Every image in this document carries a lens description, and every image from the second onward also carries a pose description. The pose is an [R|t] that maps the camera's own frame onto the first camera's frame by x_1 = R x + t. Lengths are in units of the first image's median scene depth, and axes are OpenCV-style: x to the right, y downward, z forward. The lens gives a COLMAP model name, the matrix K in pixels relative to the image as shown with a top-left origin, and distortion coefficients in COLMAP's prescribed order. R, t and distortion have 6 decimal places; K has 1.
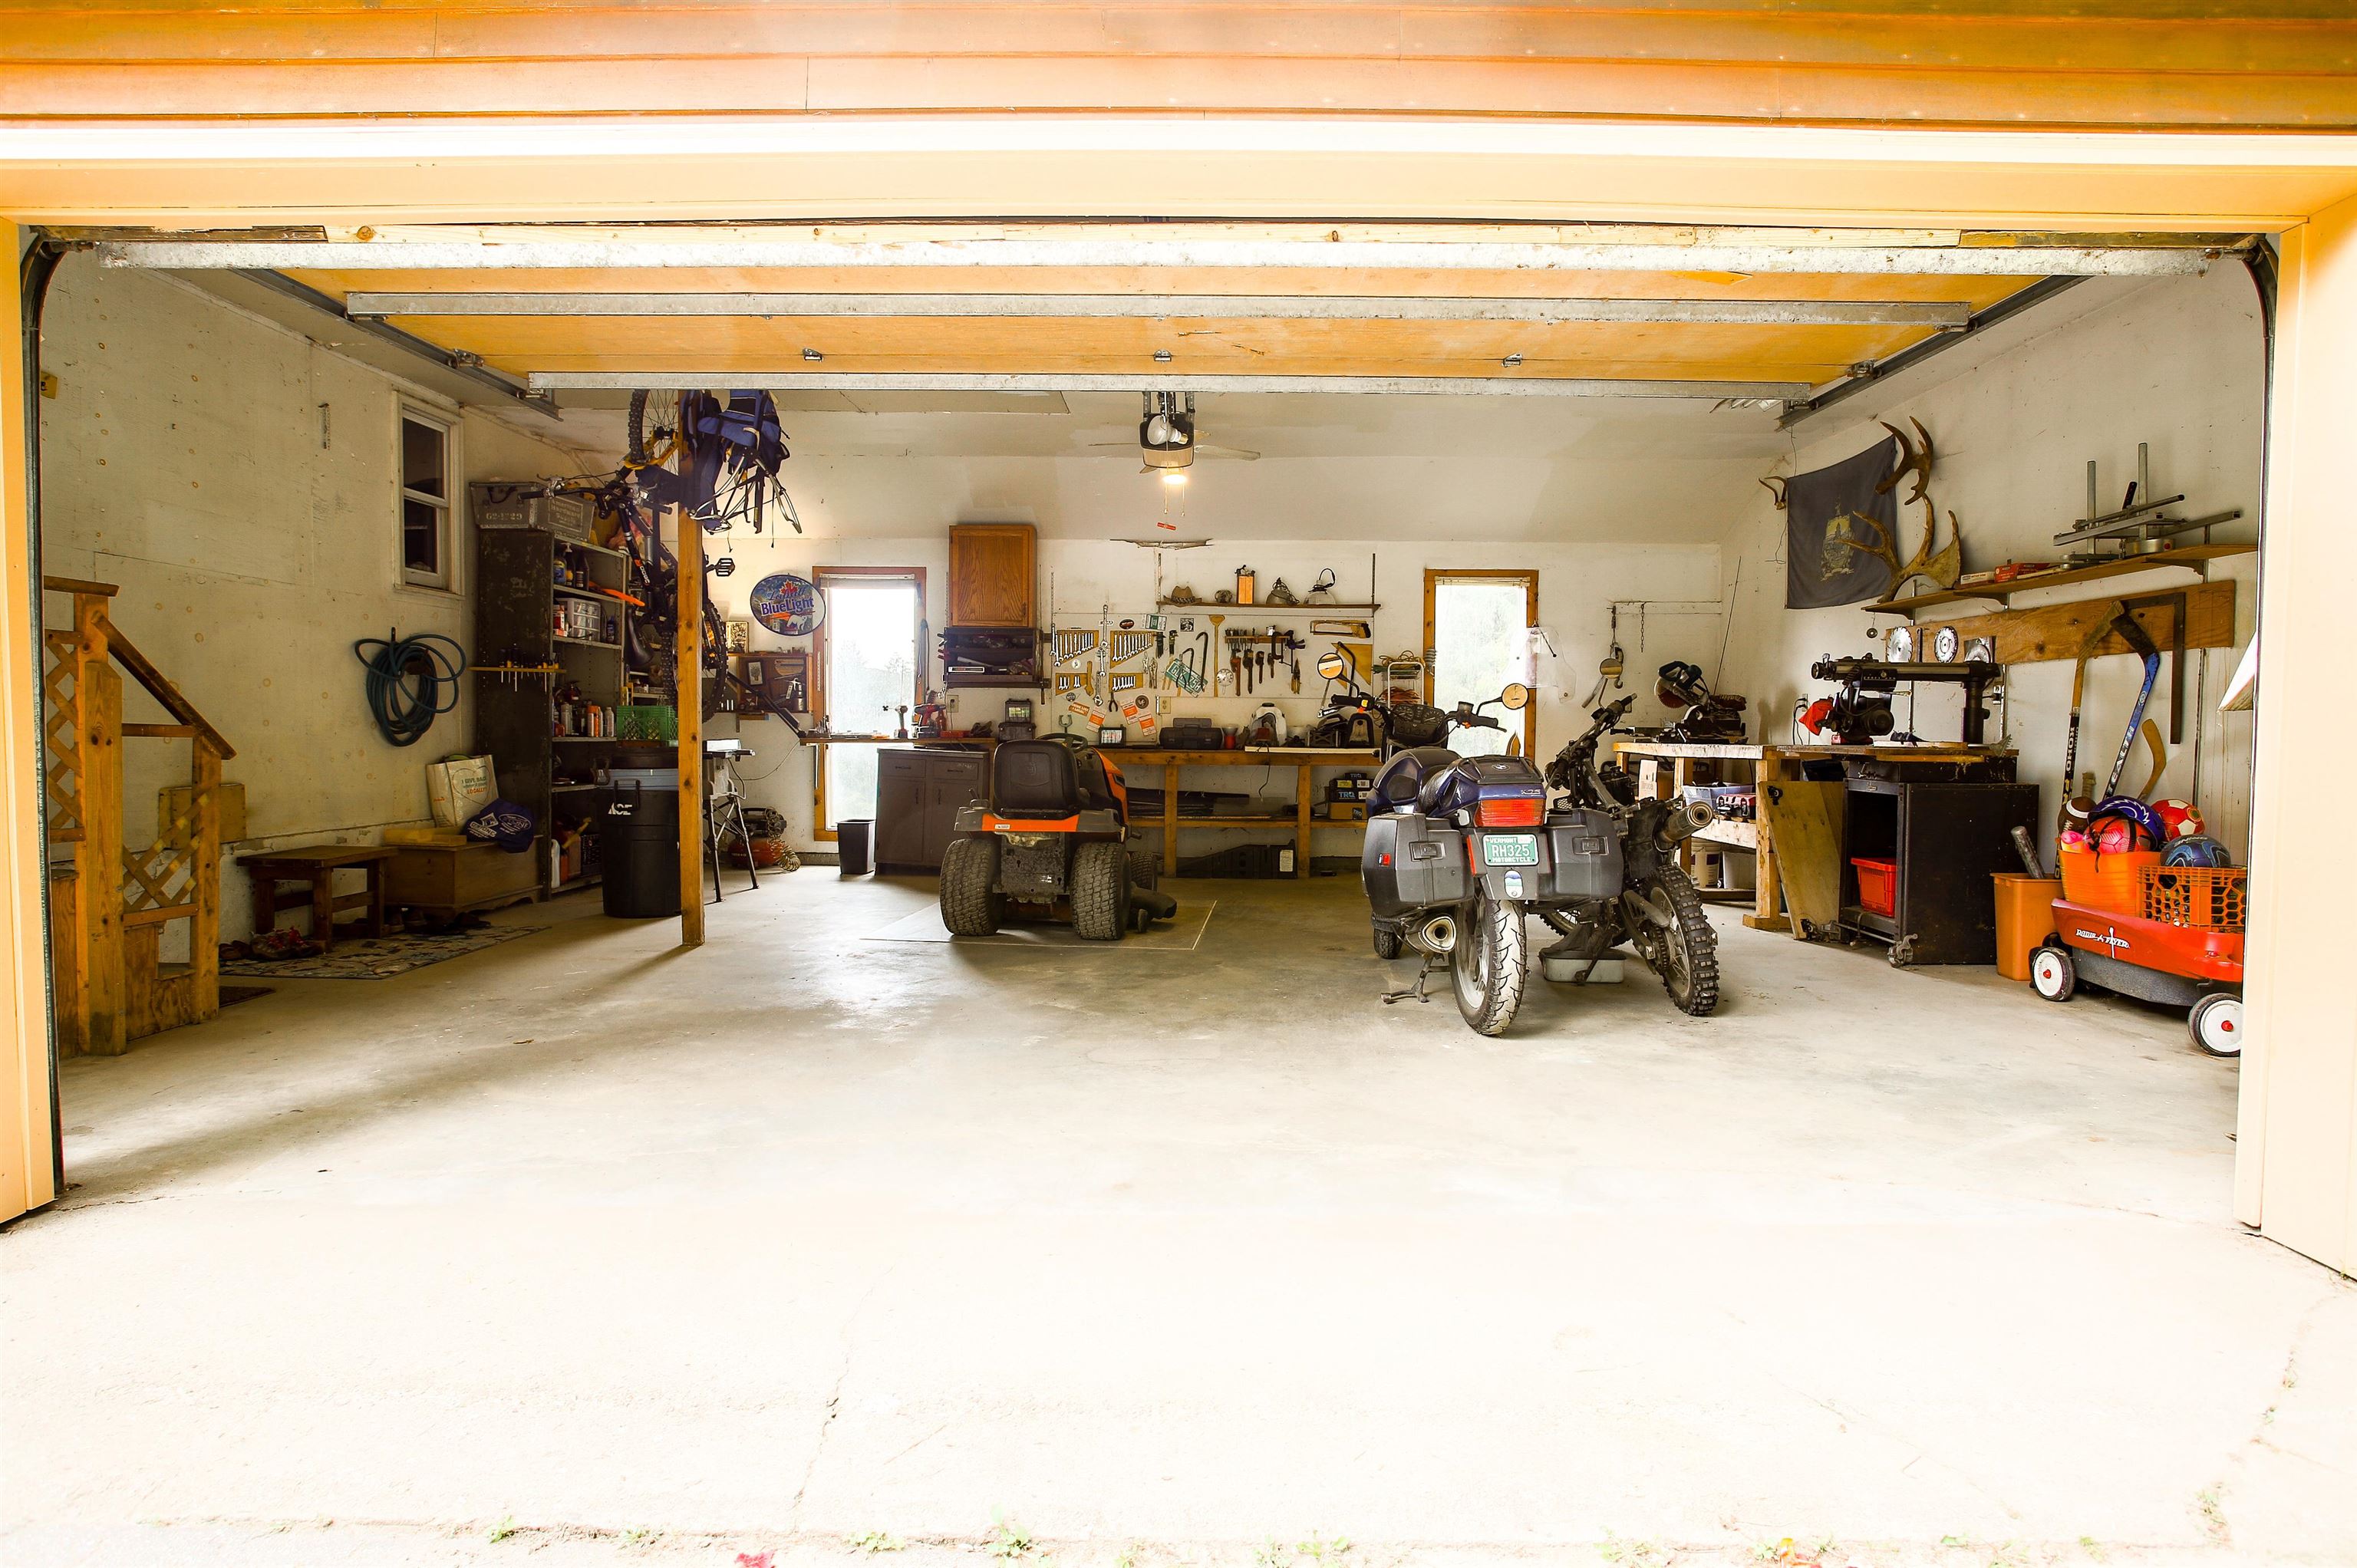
lens RADIAL K [[1168.1, 0, 1191.2], [0, 1168.1, 784.0], [0, 0, 1]] dist [-0.068919, 0.027333]
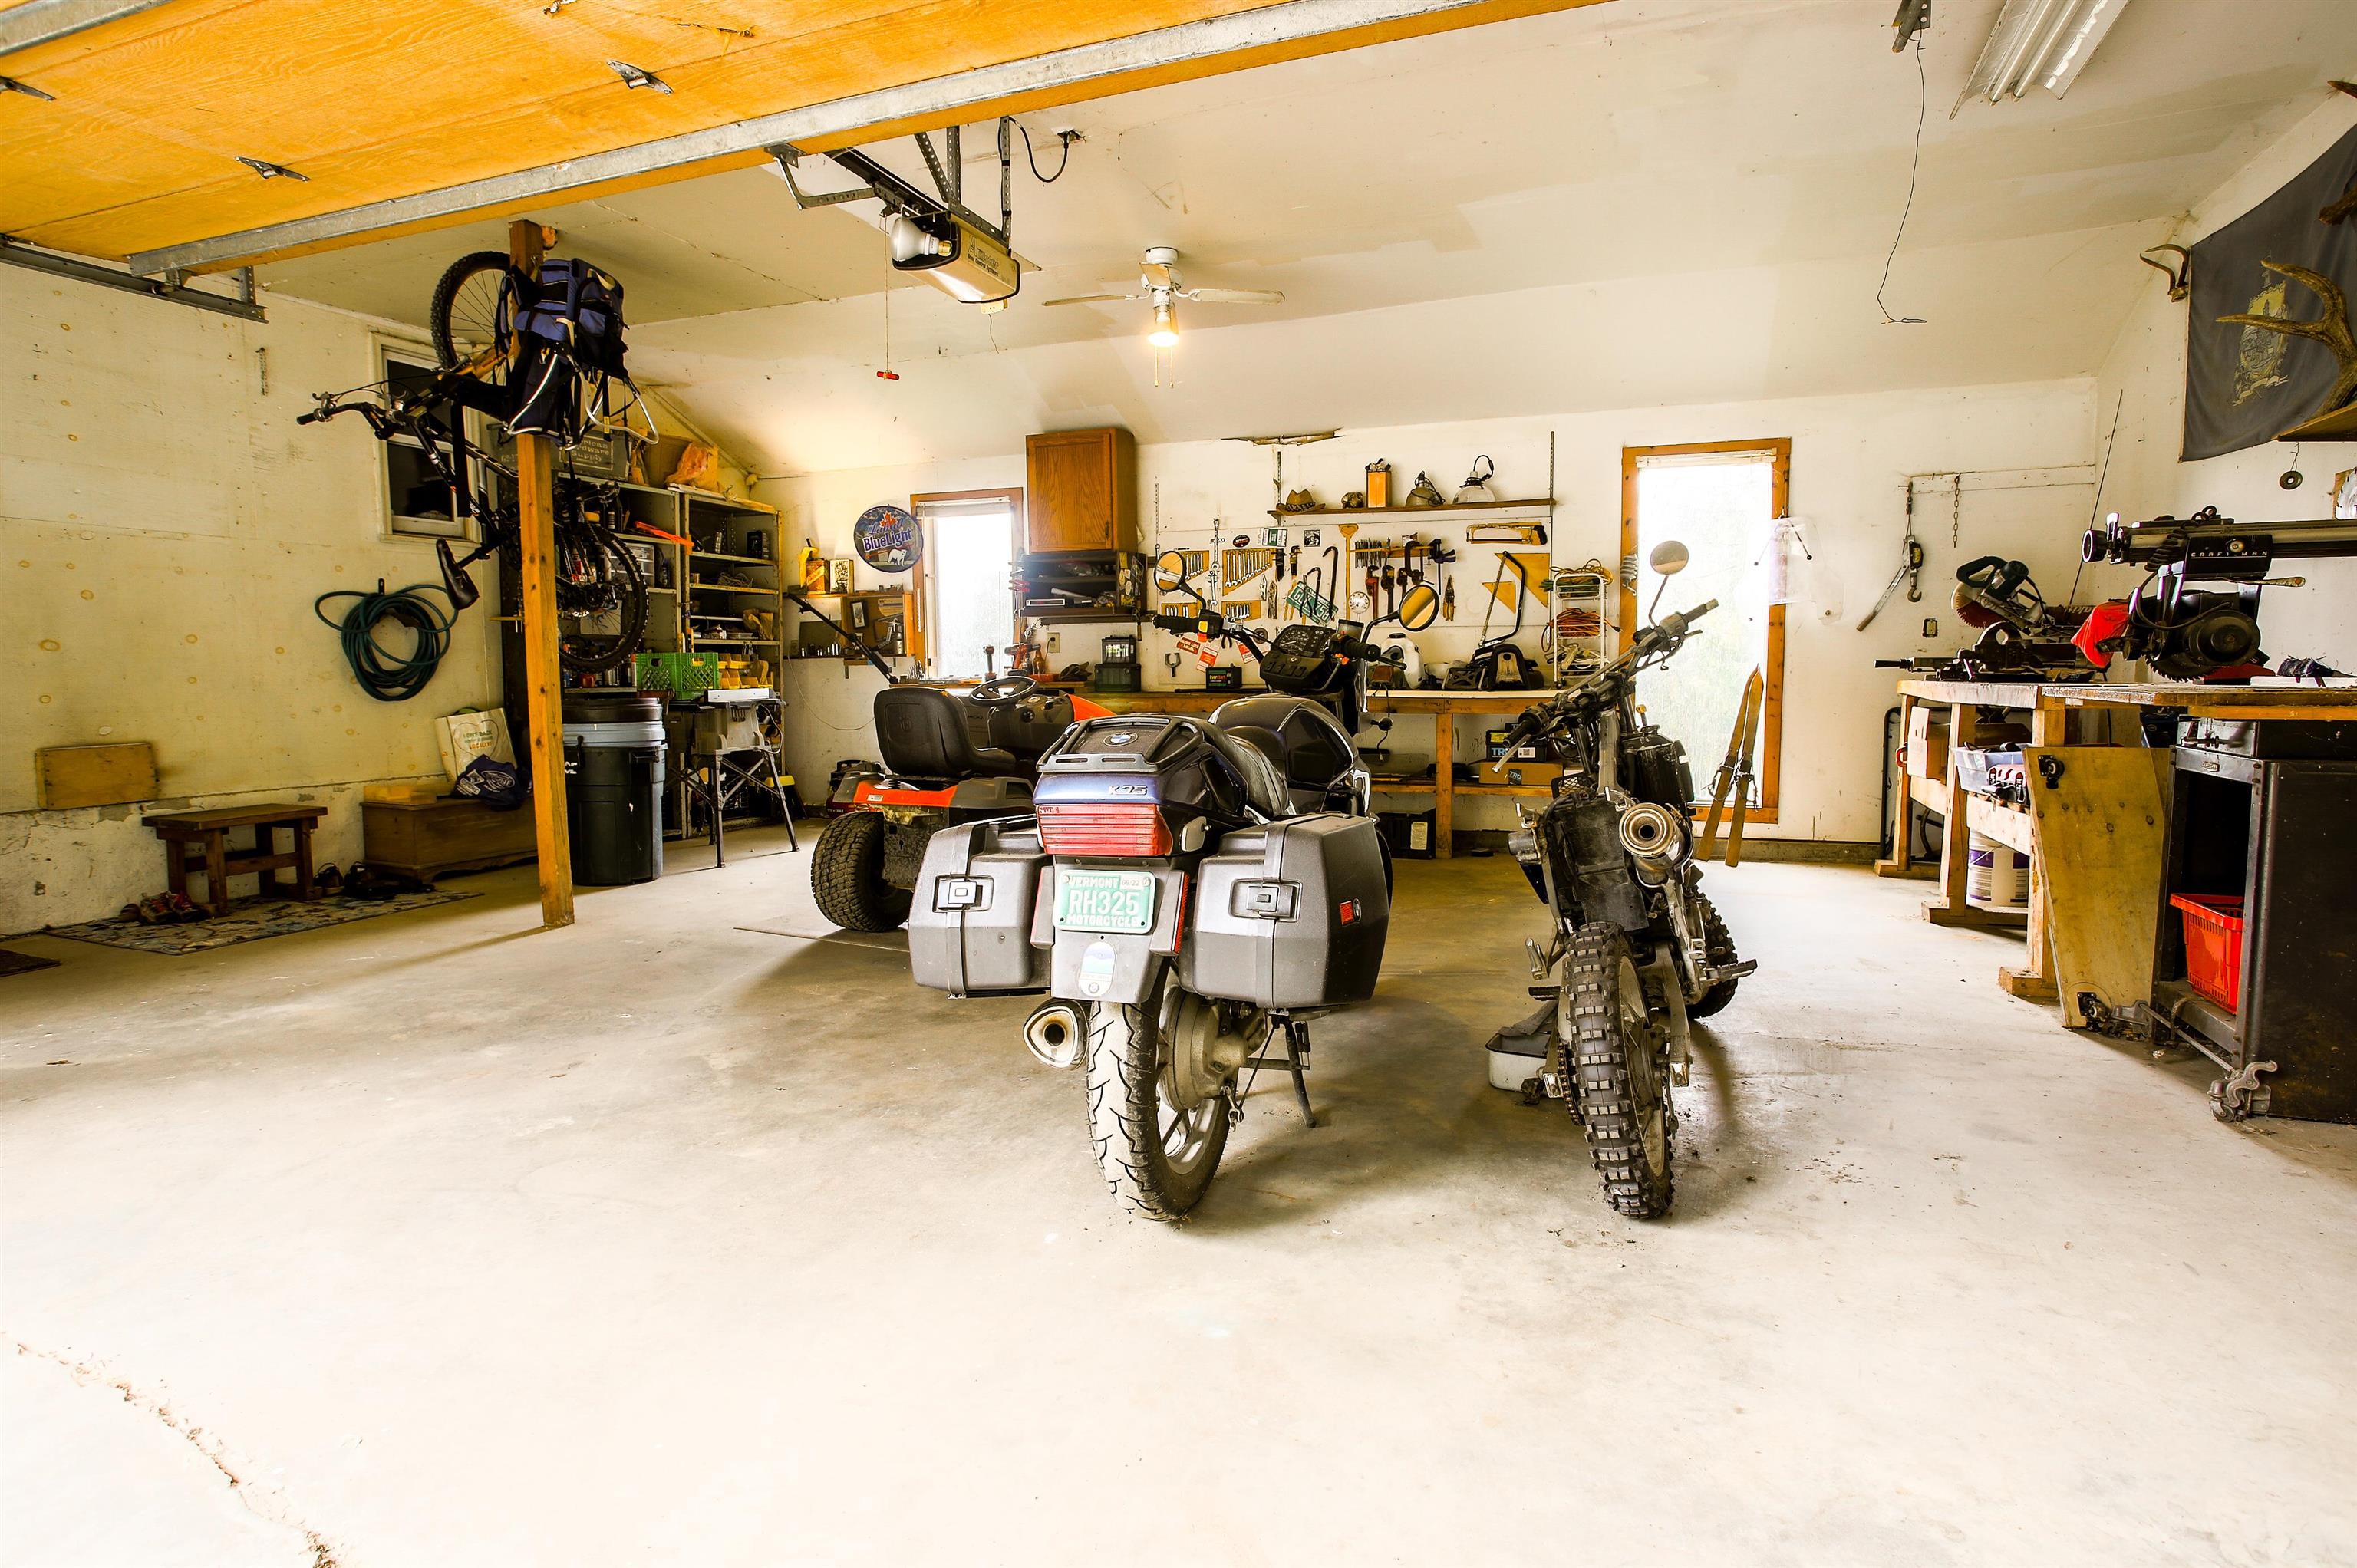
lens RADIAL K [[1168.1, 0, 1191.2], [0, 1168.1, 784.0], [0, 0, 1]] dist [-0.068919, 0.027333]
pose [[0.941991, 0.018218, -0.335143, 0.197683], [-0.000861, 0.998654, 0.051864, -0.009036], [0.335637, -0.048567, 0.940739, 0.215624]]
